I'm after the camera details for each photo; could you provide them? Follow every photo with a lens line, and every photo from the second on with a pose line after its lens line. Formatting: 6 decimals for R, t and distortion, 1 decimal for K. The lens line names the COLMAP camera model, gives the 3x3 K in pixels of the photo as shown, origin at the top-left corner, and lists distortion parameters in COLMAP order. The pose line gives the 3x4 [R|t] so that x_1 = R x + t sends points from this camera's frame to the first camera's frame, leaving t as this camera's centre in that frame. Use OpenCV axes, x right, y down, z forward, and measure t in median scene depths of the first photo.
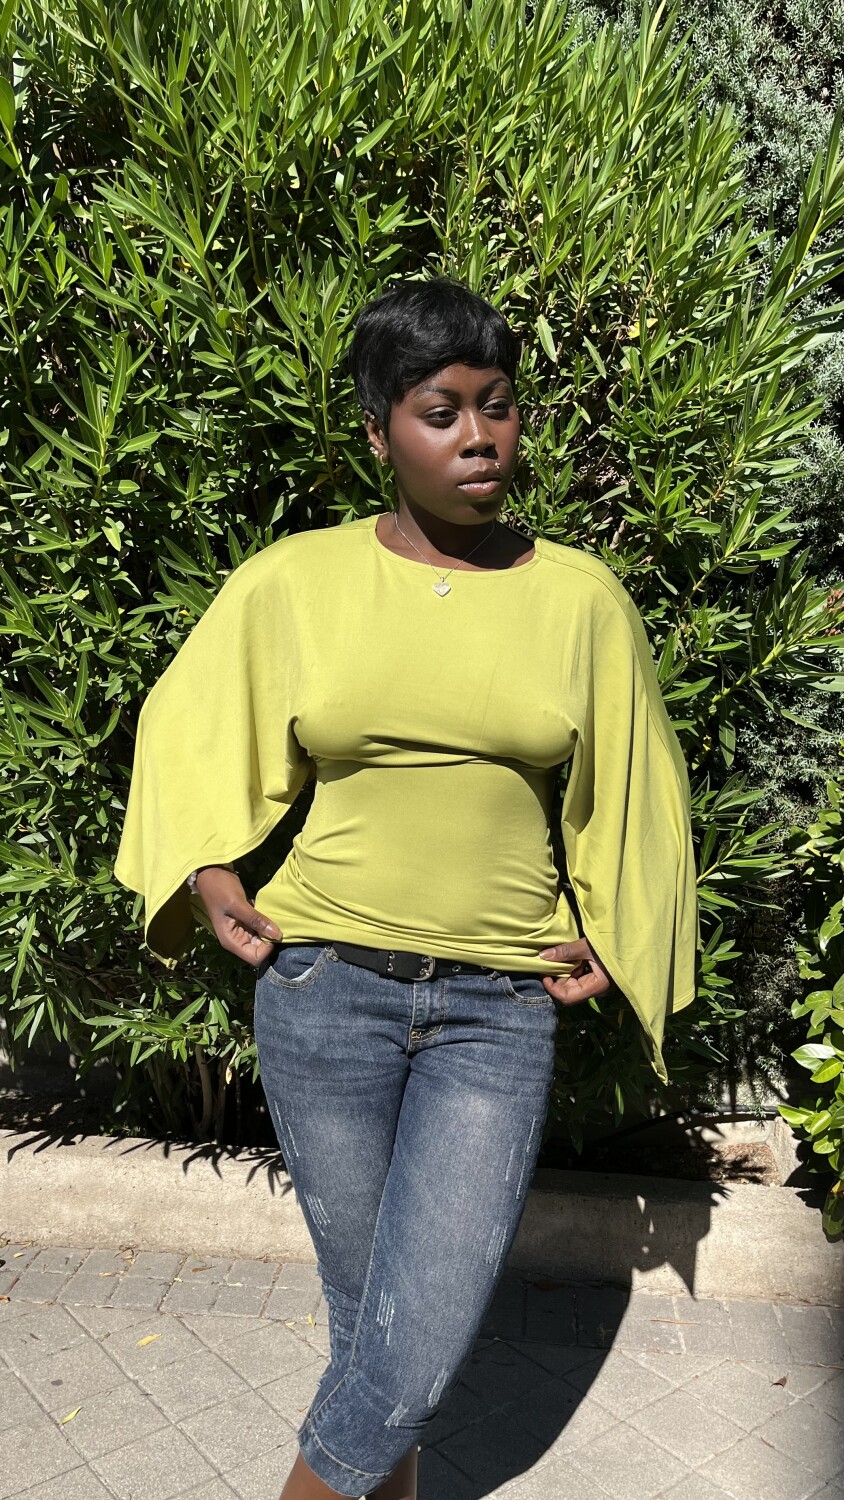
lens RADIAL K [[1314.0, 0, 457.0], [0, 1314.0, 843.3], [0, 0, 1]] dist [0.033668, 0.013528]
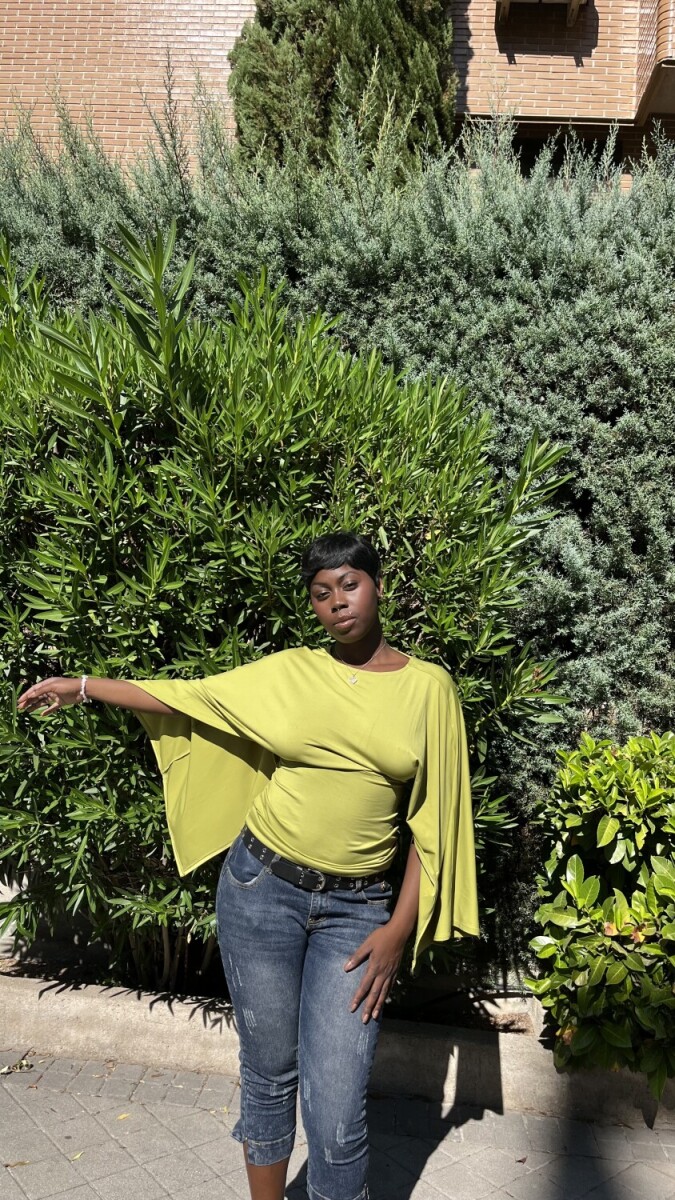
lens RADIAL K [[948.2, 0, 330.6], [0, 948.2, 607.4], [0, 0, 1]] dist [0.072130, -0.083771]
pose [[0.999305, 0.035090, -0.012552, 0.009829], [-0.036909, 0.978478, -0.203023, 0.004141], [0.005158, 0.203346, 0.979093, -0.328984]]
